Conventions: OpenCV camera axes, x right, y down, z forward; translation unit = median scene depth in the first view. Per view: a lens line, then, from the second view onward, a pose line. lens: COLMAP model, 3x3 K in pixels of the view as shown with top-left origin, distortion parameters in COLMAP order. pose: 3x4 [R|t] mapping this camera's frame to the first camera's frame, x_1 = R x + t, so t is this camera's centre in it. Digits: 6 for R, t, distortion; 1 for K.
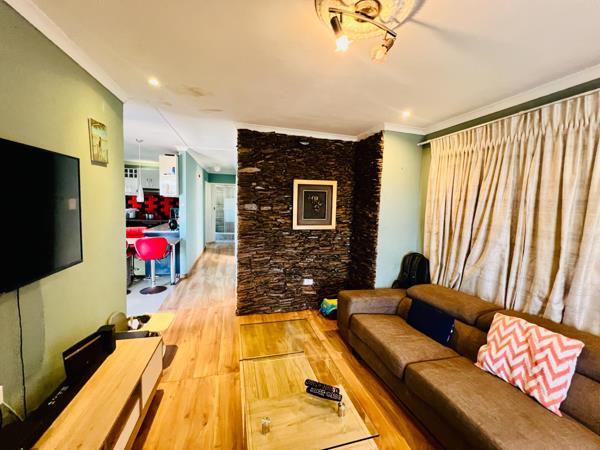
lens RADIAL K [[240.6, 0, 299.0], [0, 240.6, 223.8], [0, 0, 1]] dist [-0.001112, 0.000428]
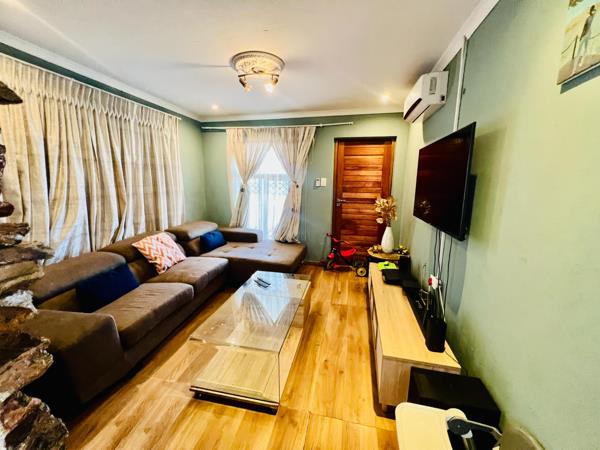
lens RADIAL K [[240.6, 0, 299.0], [0, 240.6, 223.8], [0, 0, 1]] dist [-0.001112, 0.000428]
pose [[-0.886749, -0.125245, 0.444960, -0.510955], [-0.005113, 0.965193, 0.261488, -0.092490], [-0.462222, 0.229599, -0.856525, 1.372659]]
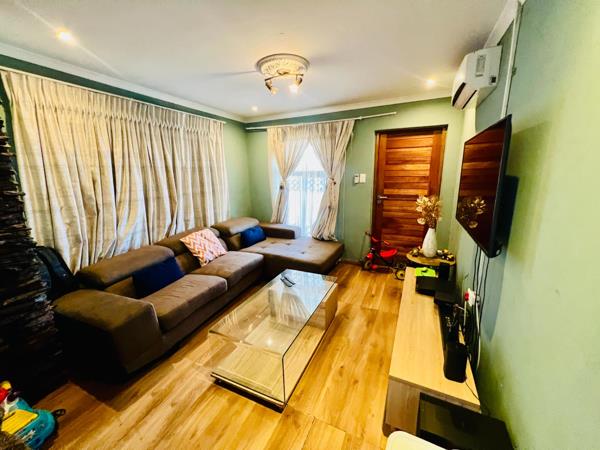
lens RADIAL K [[240.6, 0, 299.0], [0, 240.6, 223.8], [0, 0, 1]] dist [-0.001112, 0.000428]
pose [[-0.760974, -0.157961, 0.629259, -0.610199], [0.042579, 0.955657, 0.291388, -0.129335], [-0.647383, 0.248532, -0.720505, 1.287383]]
